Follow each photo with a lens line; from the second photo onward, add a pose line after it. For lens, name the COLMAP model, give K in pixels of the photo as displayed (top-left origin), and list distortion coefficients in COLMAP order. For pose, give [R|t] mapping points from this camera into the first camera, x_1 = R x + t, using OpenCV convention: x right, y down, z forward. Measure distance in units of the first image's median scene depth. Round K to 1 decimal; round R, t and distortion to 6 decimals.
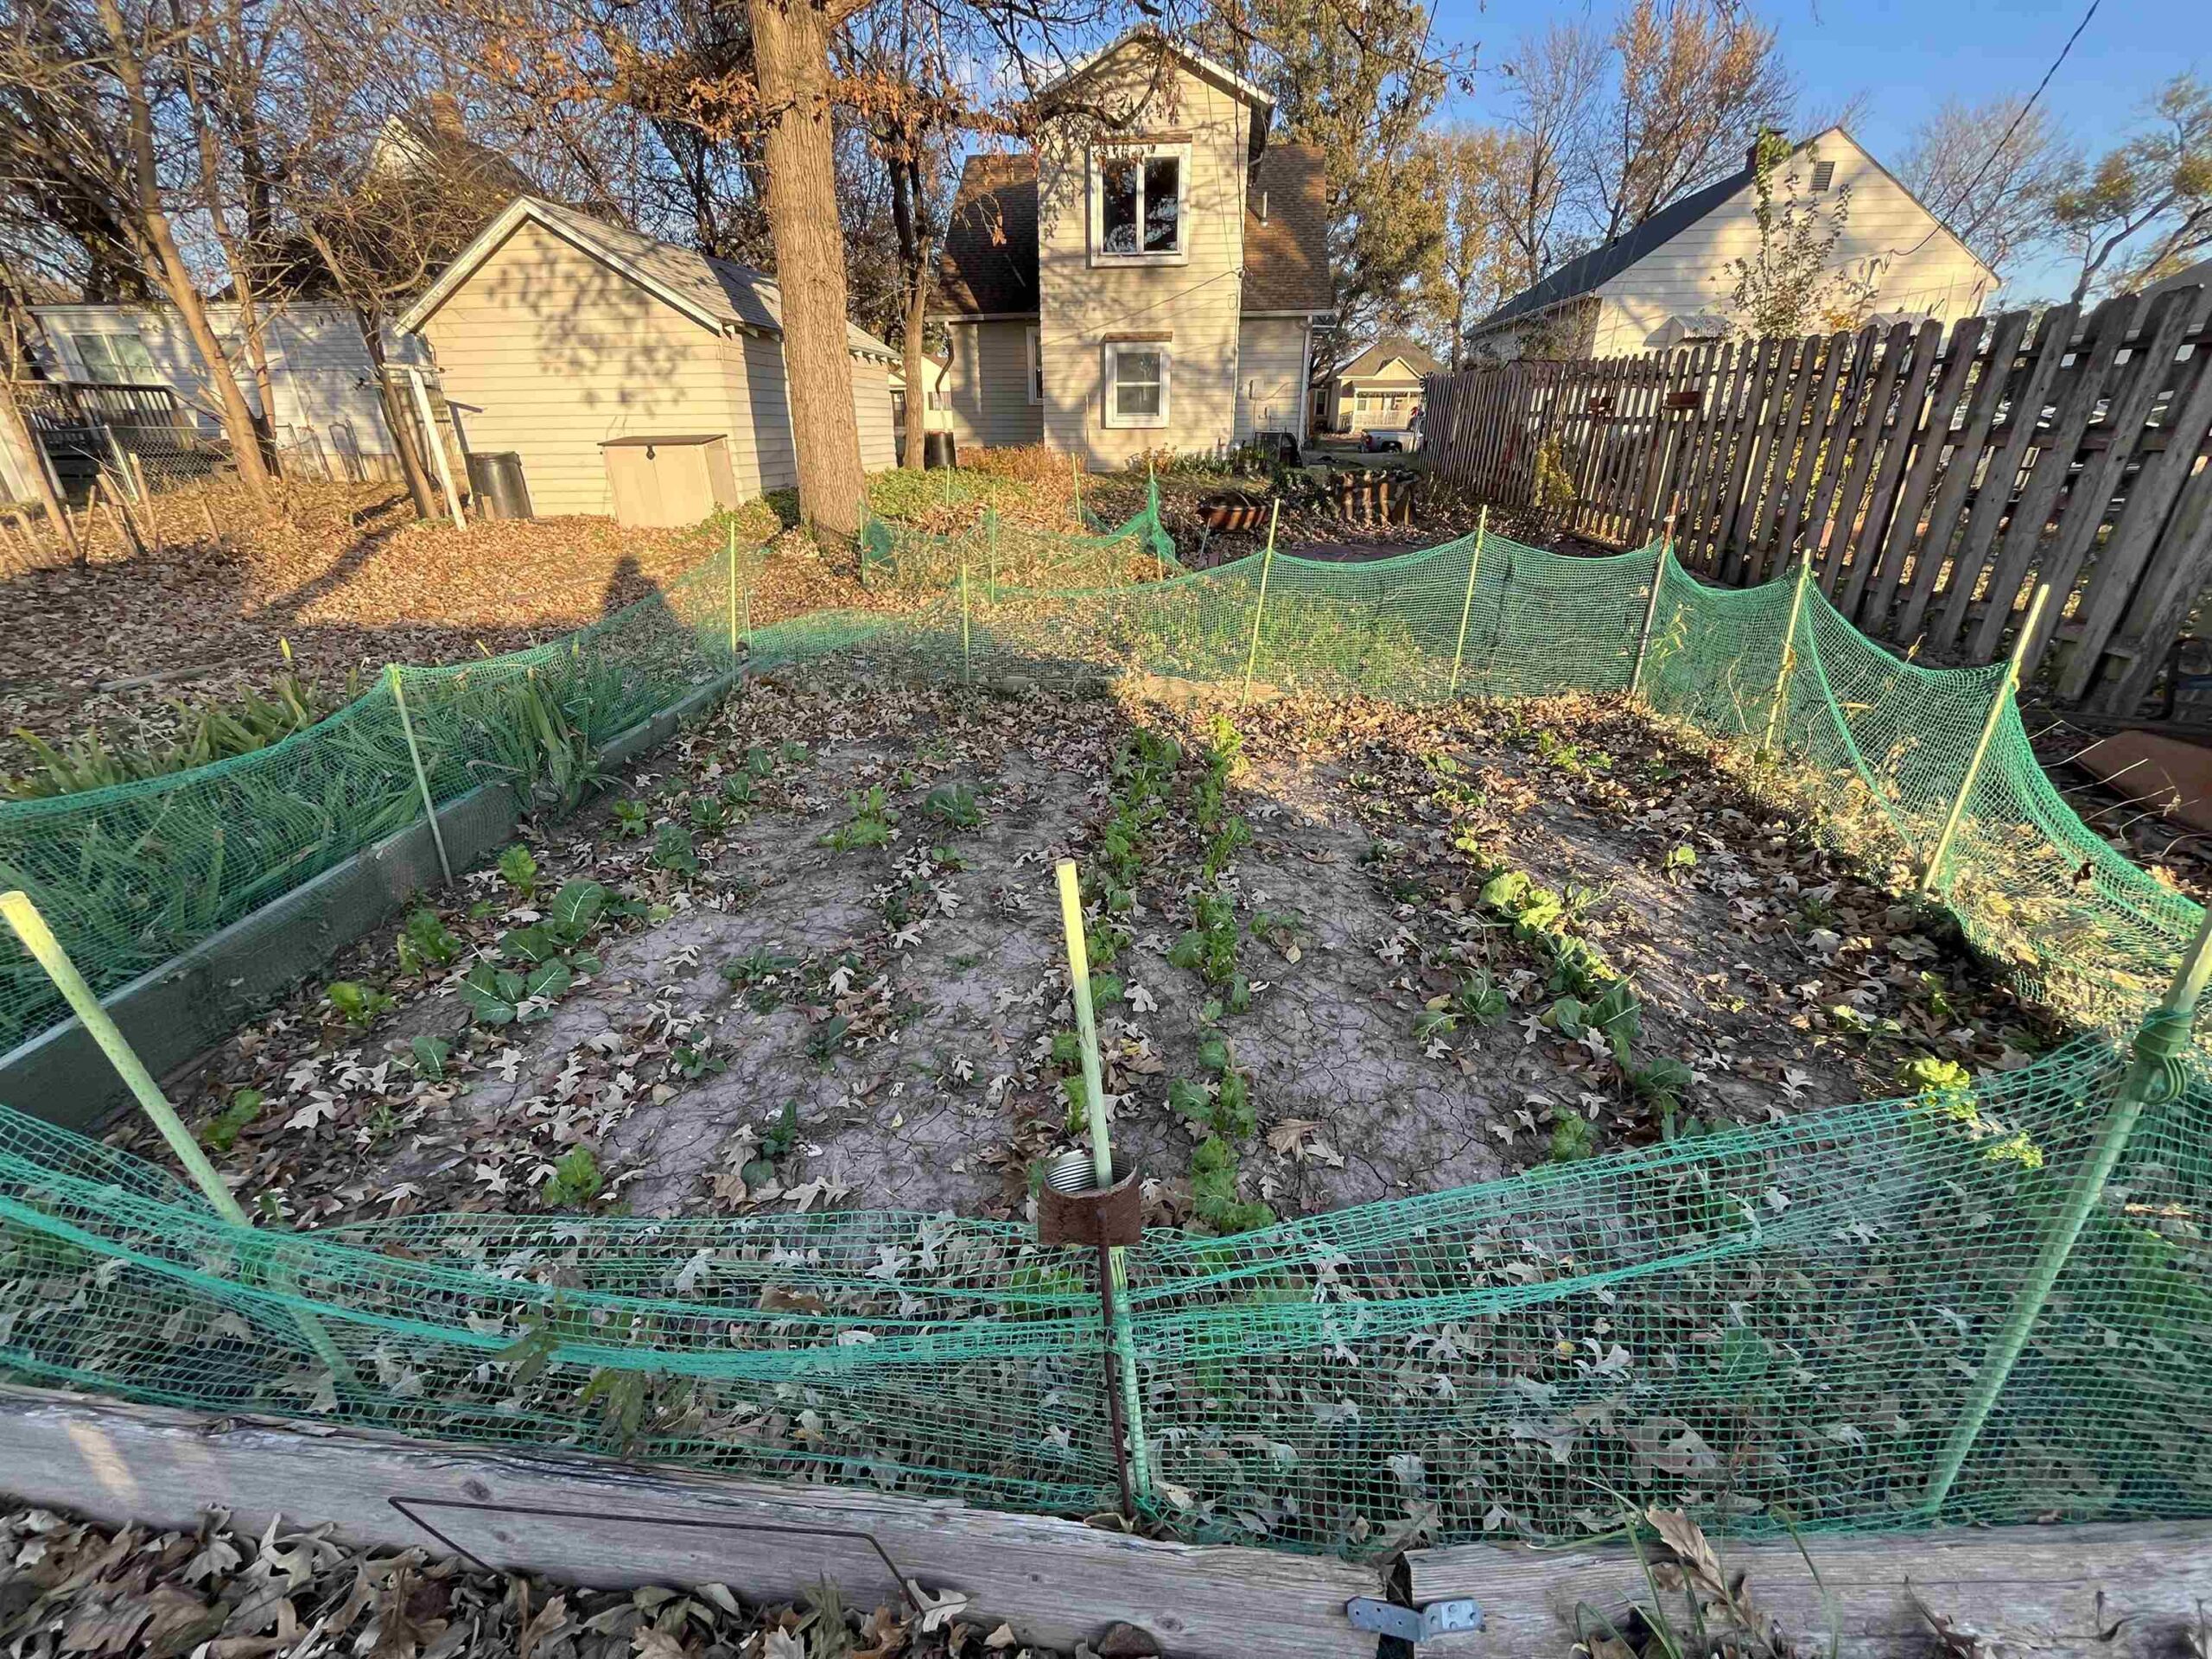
lens RADIAL K [[905.5, 0, 1107.5], [0, 905.5, 834.8], [0, 0, 1]] dist [-0.005375, 0.000139]
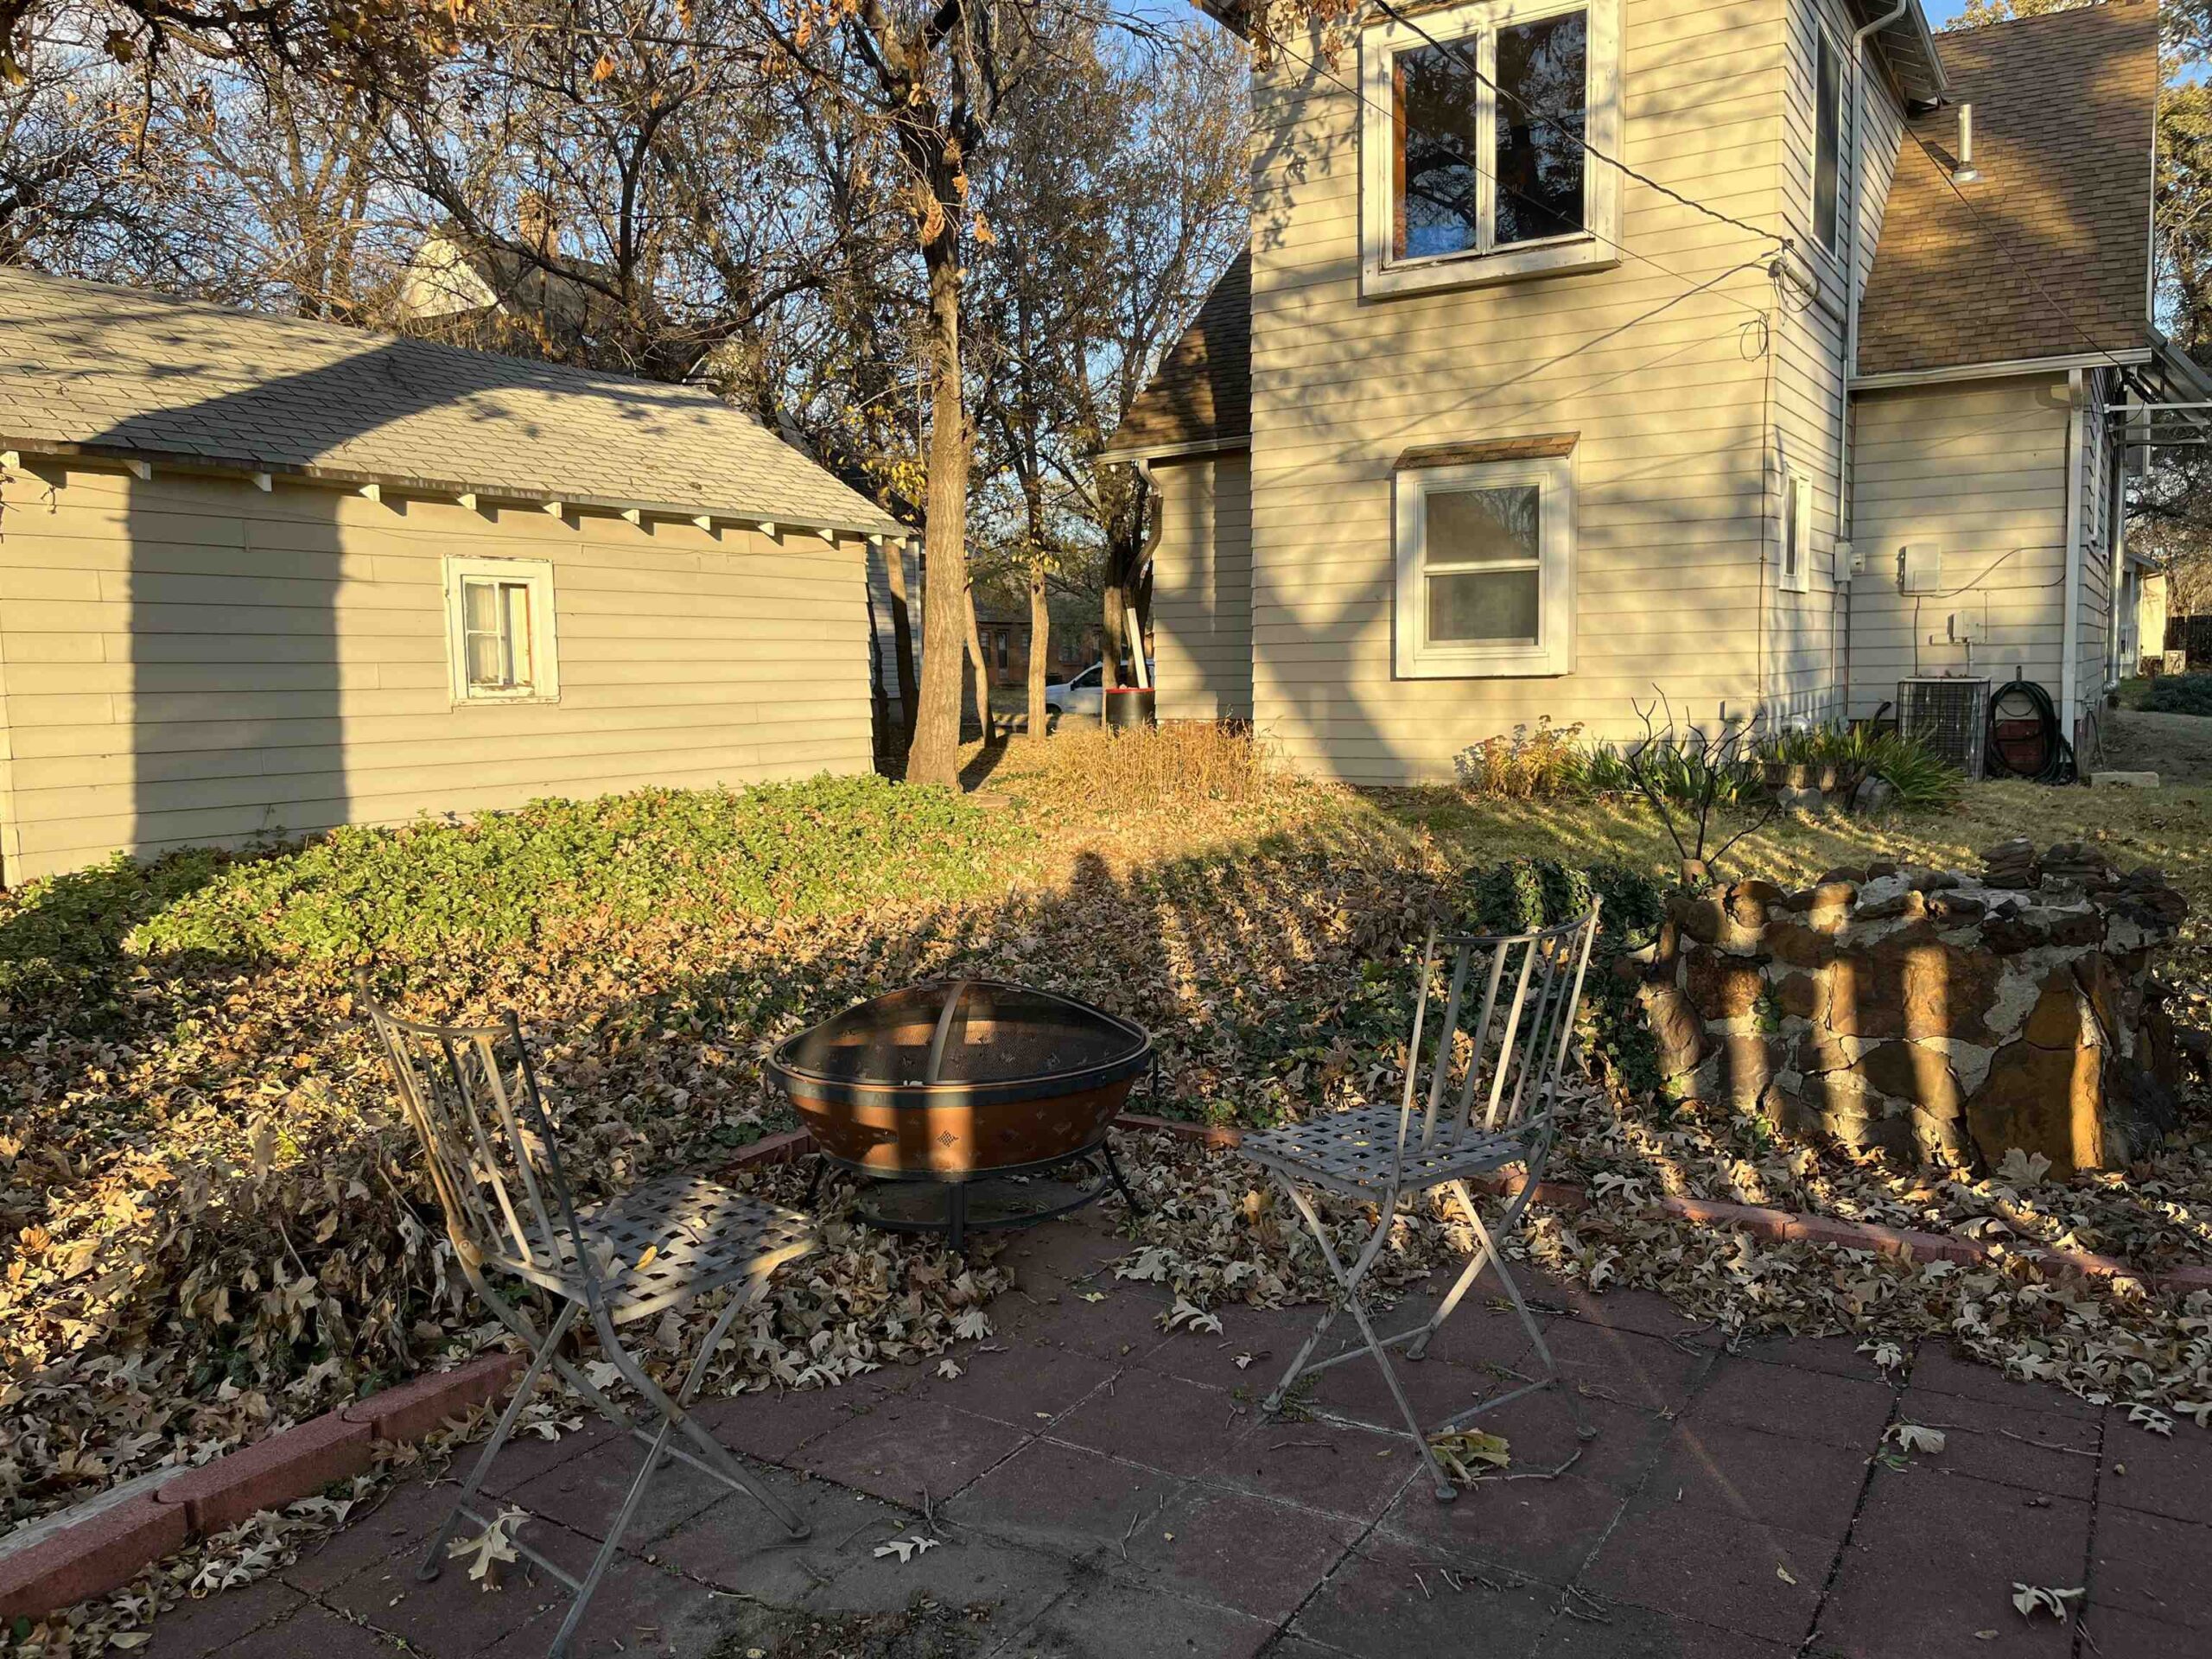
lens RADIAL K [[1666.1, 0, 1106.0], [0, 1666.1, 829.5], [0, 0, 1]] dist [-0.005784, -0.002851]
pose [[0.892099, 0.038985, -0.450154, 0.209708], [-0.181822, 0.943022, -0.278659, -0.193021], [0.413642, 0.330439, 0.848358, 0.423612]]
